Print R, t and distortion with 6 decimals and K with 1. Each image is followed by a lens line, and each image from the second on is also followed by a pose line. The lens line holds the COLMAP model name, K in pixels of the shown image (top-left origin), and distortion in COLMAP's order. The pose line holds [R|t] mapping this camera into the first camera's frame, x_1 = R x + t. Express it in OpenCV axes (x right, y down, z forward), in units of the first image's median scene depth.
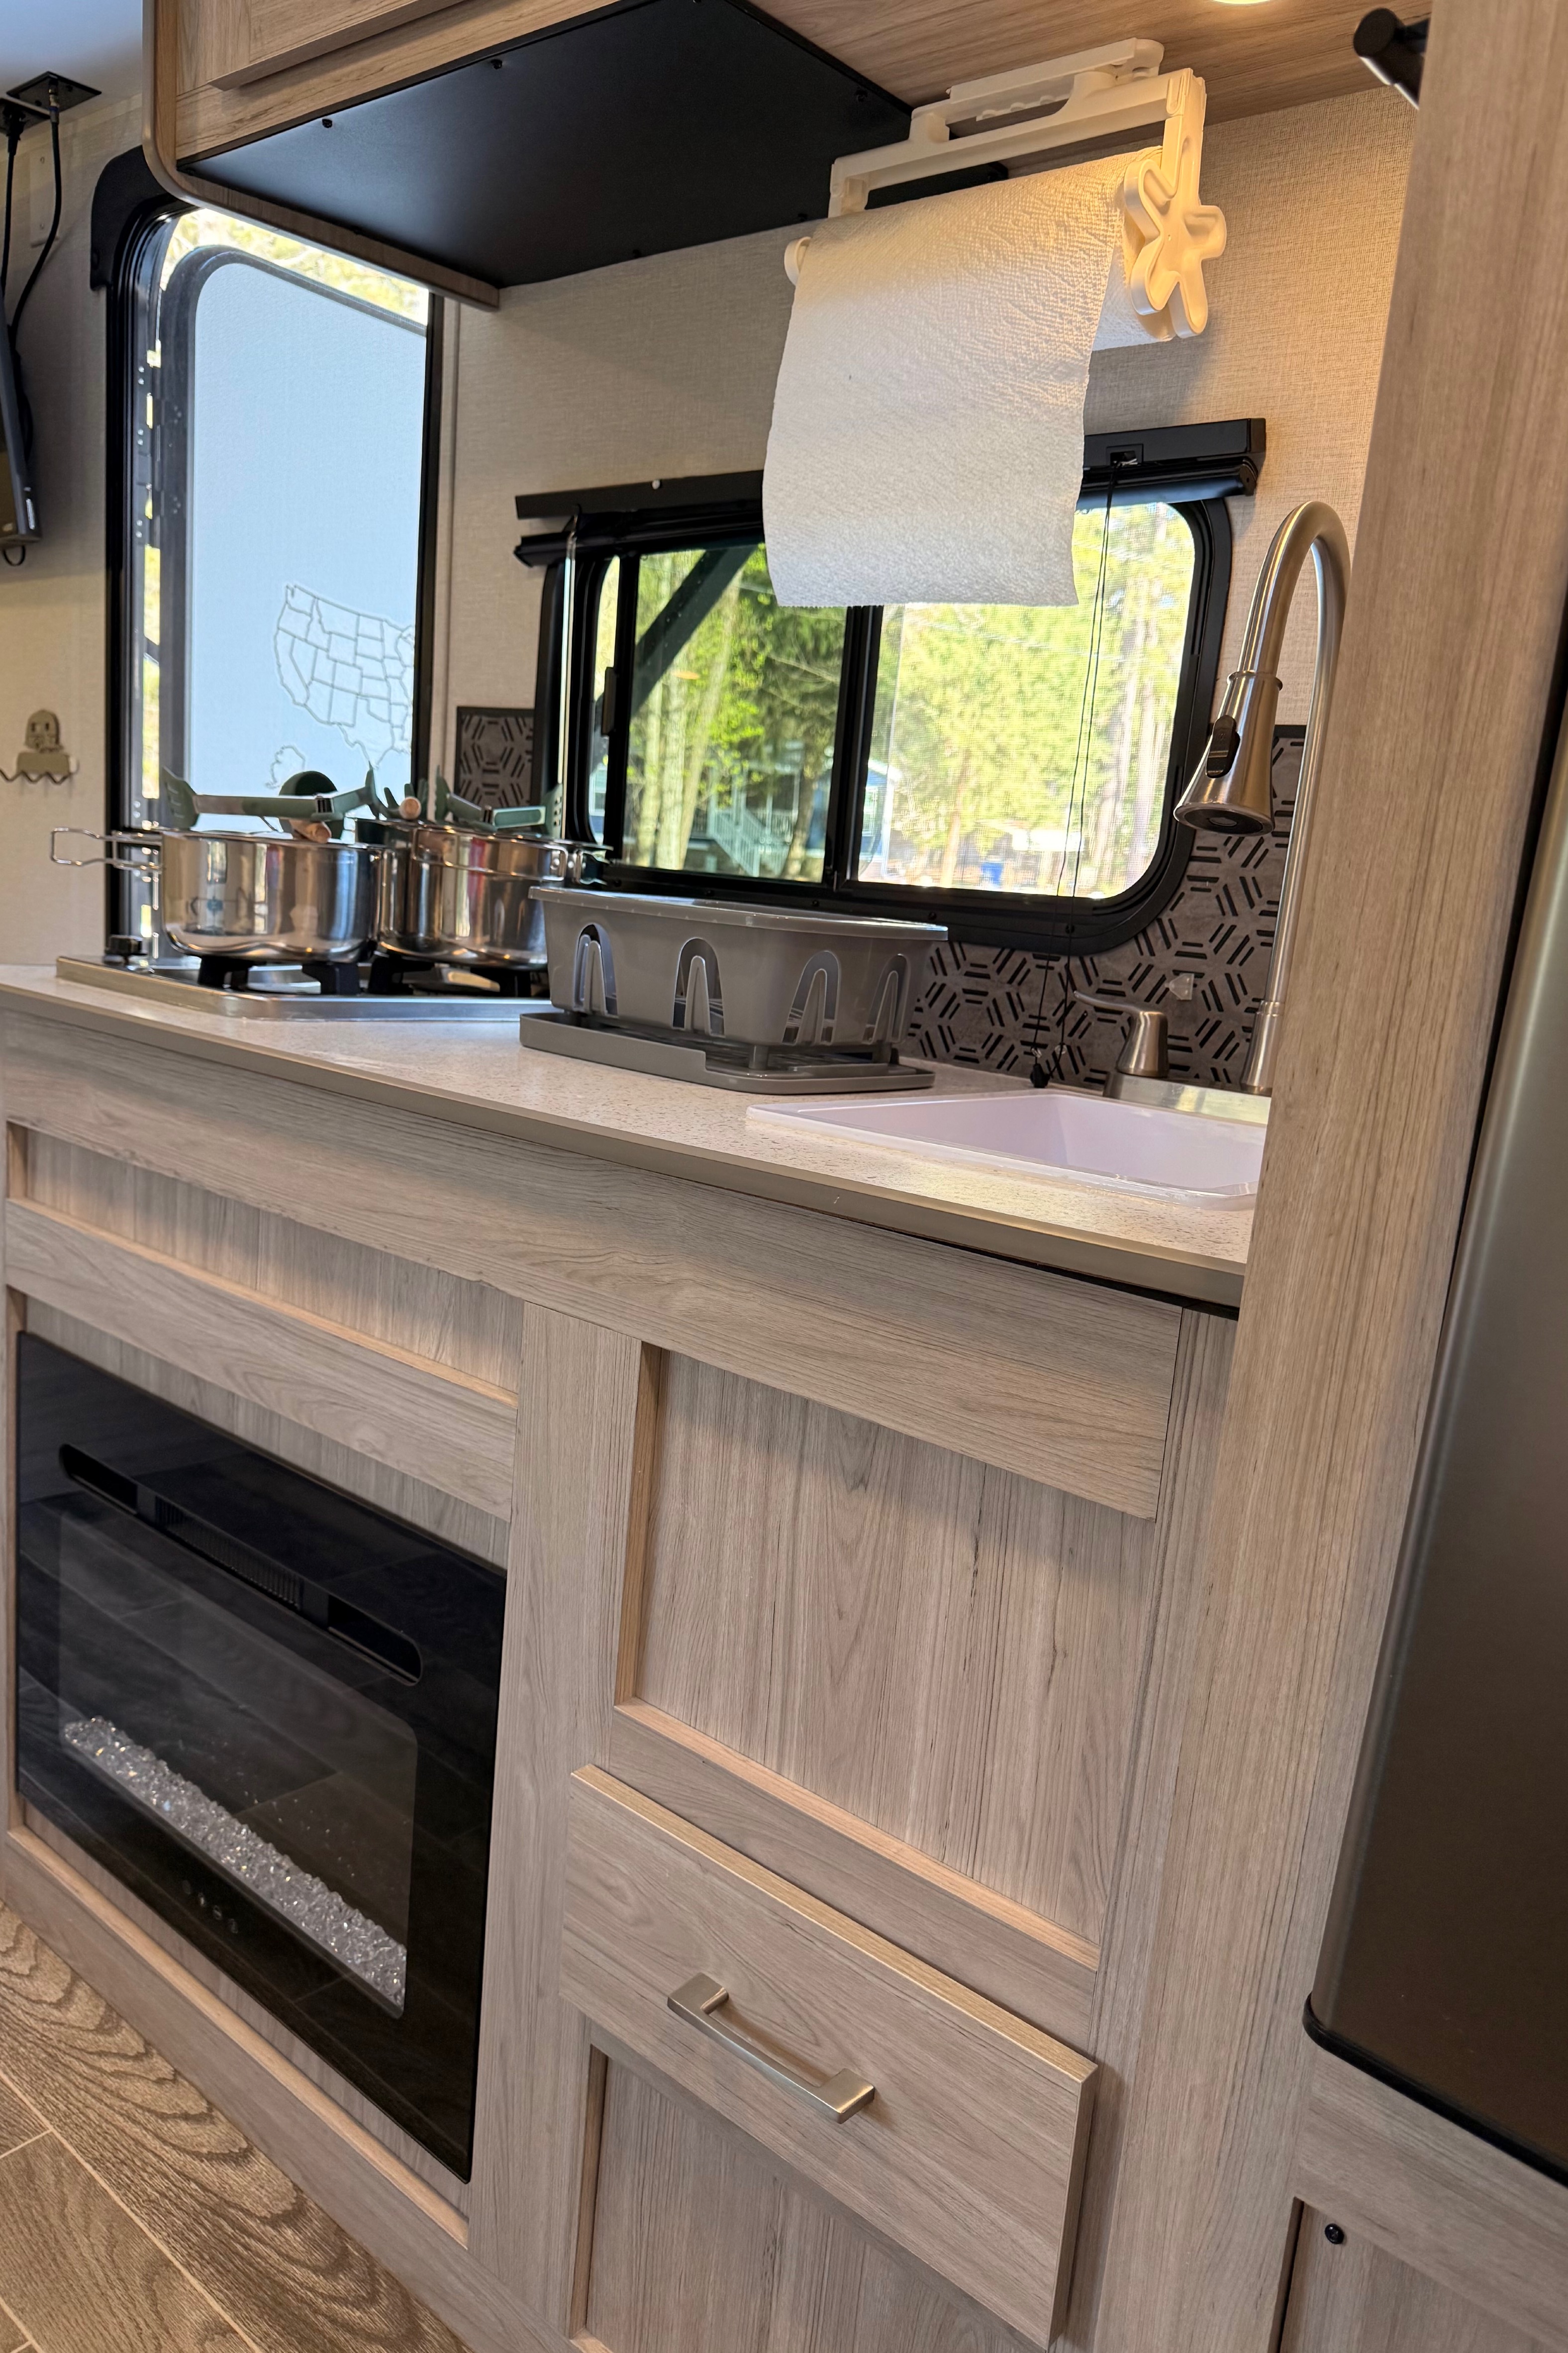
lens RADIAL K [[1658.5, 0, 773.5], [0, 1658.5, 1214.1], [0, 0, 1]] dist [0.053777, -0.066336]
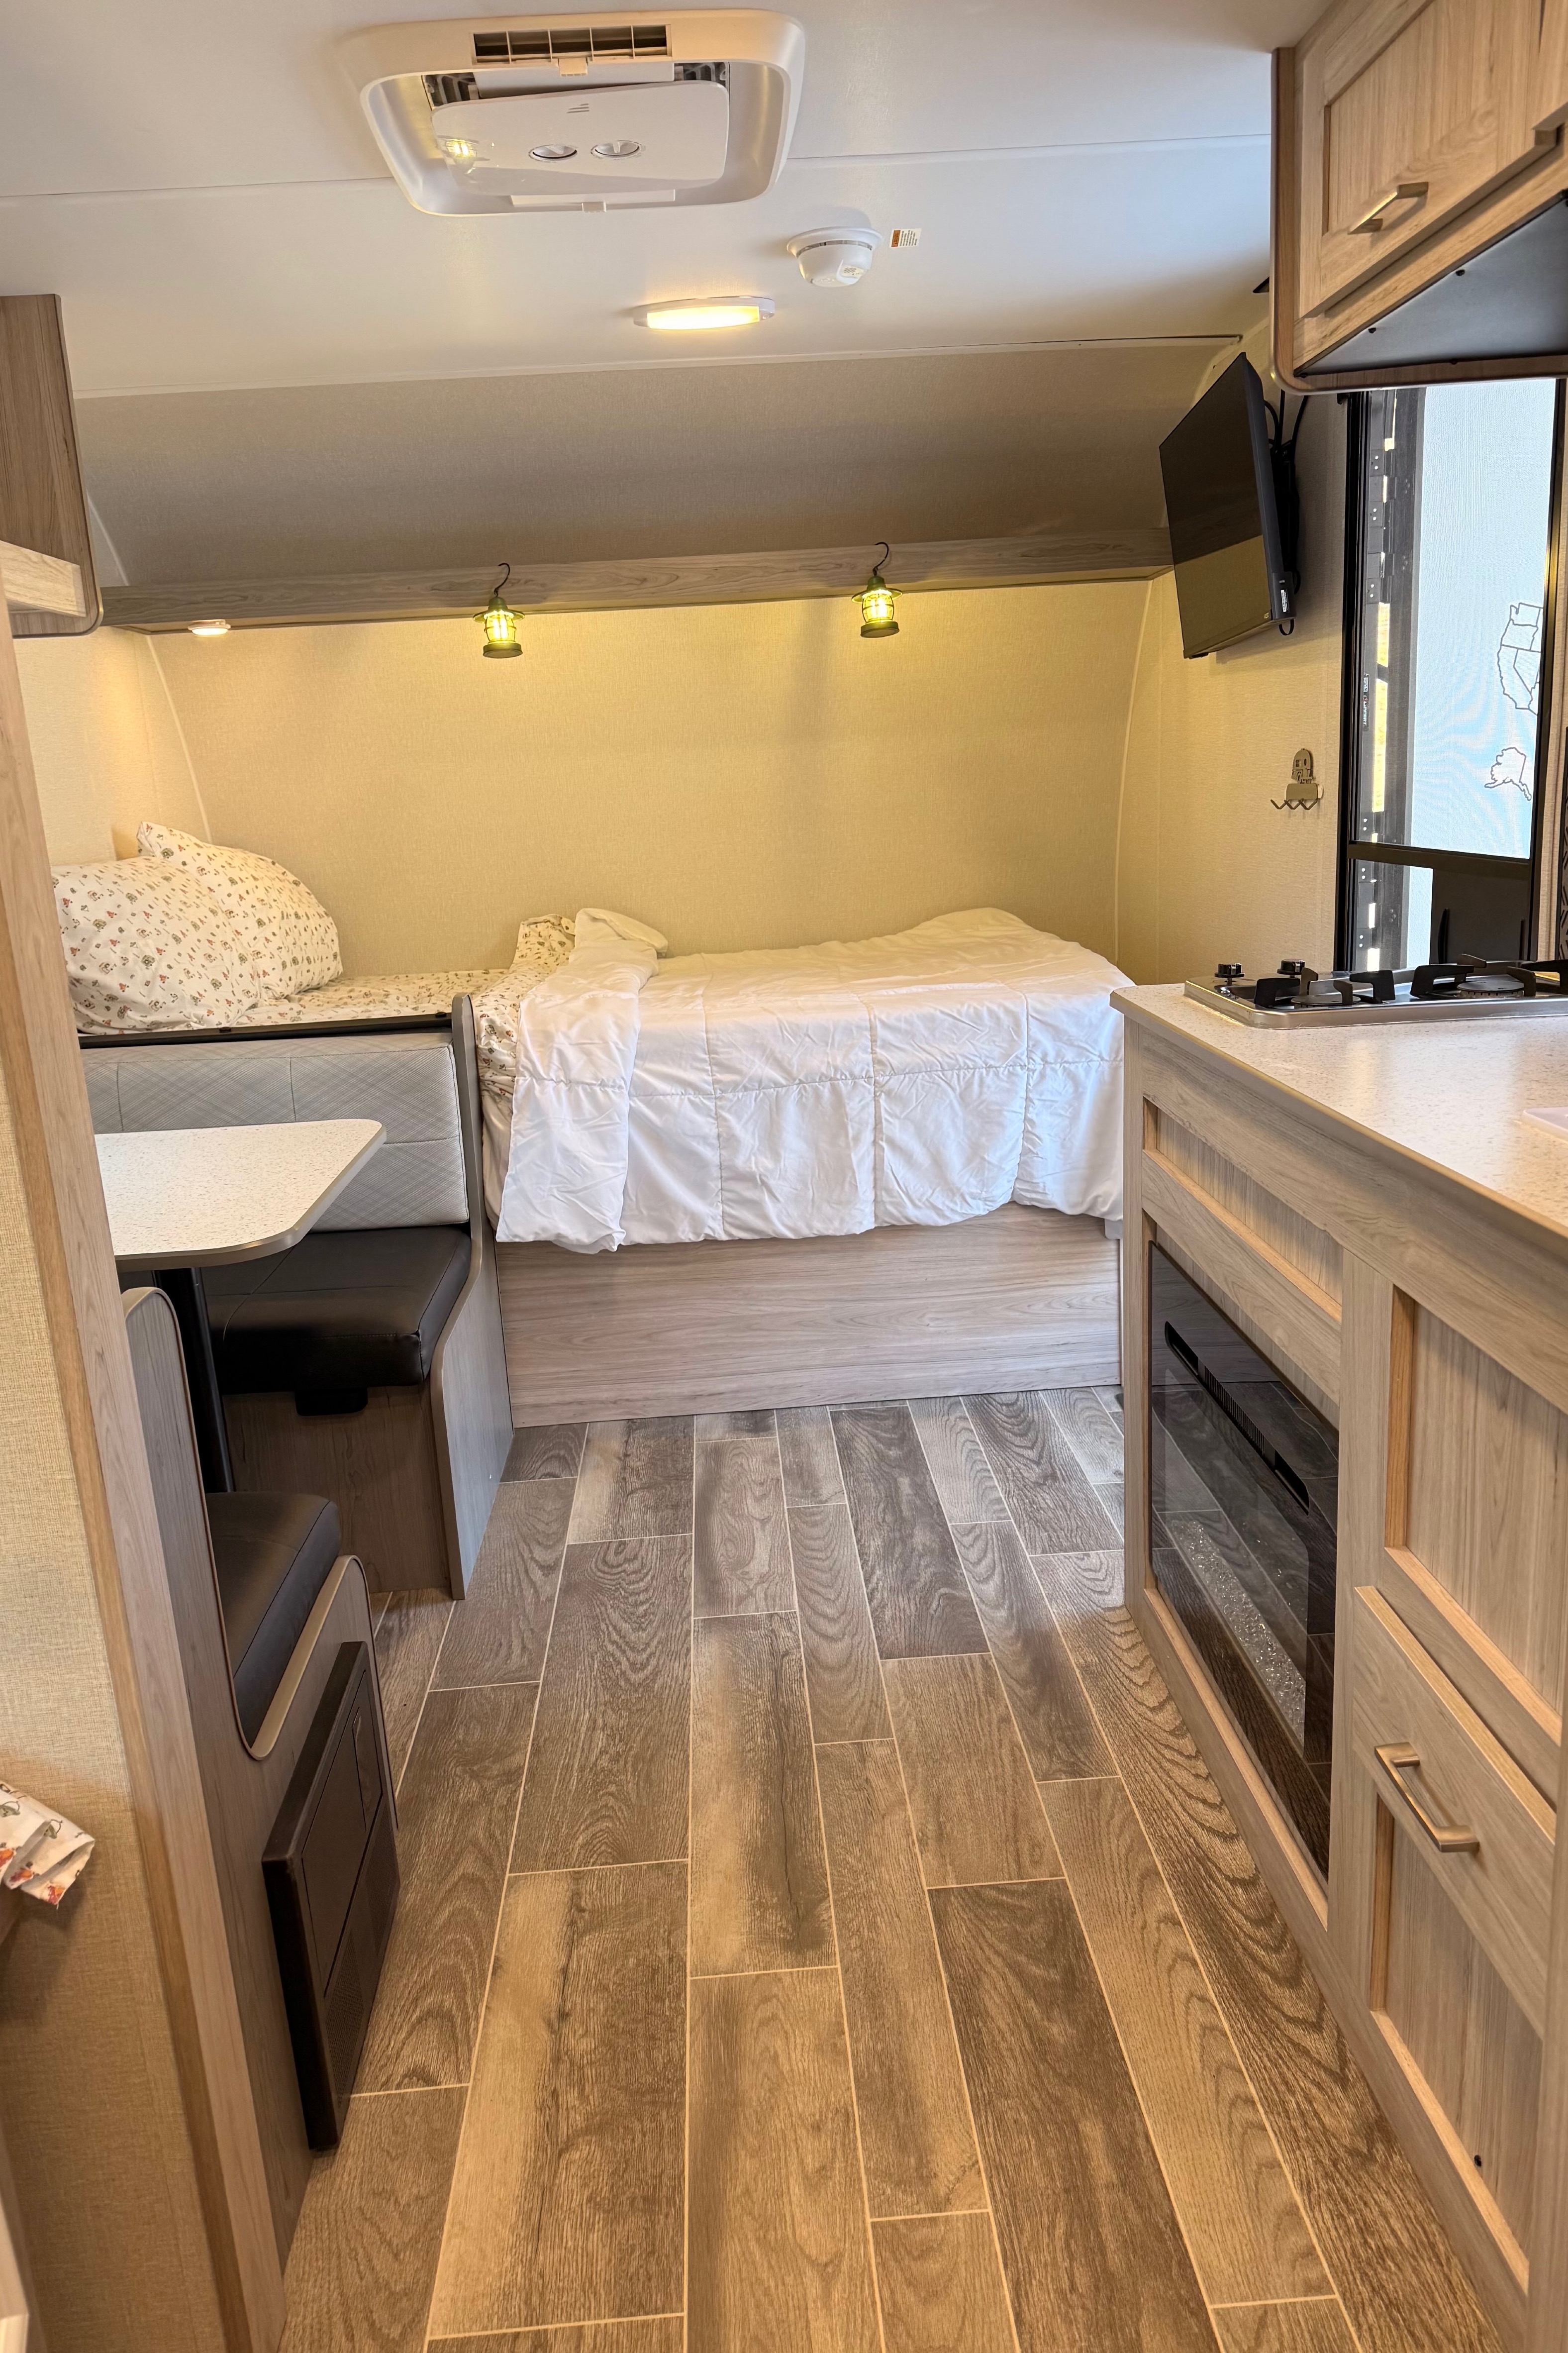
lens RADIAL K [[1658.5, 0, 781.9], [0, 1658.5, 1207.4], [0, 0, 1]] dist [0.053777, -0.066336]
pose [[0.670481, 0.066215, -0.738966, 0.443733], [-0.035111, 0.997725, 0.057544, -0.035577], [0.741095, -0.012637, 0.671281, -0.222097]]
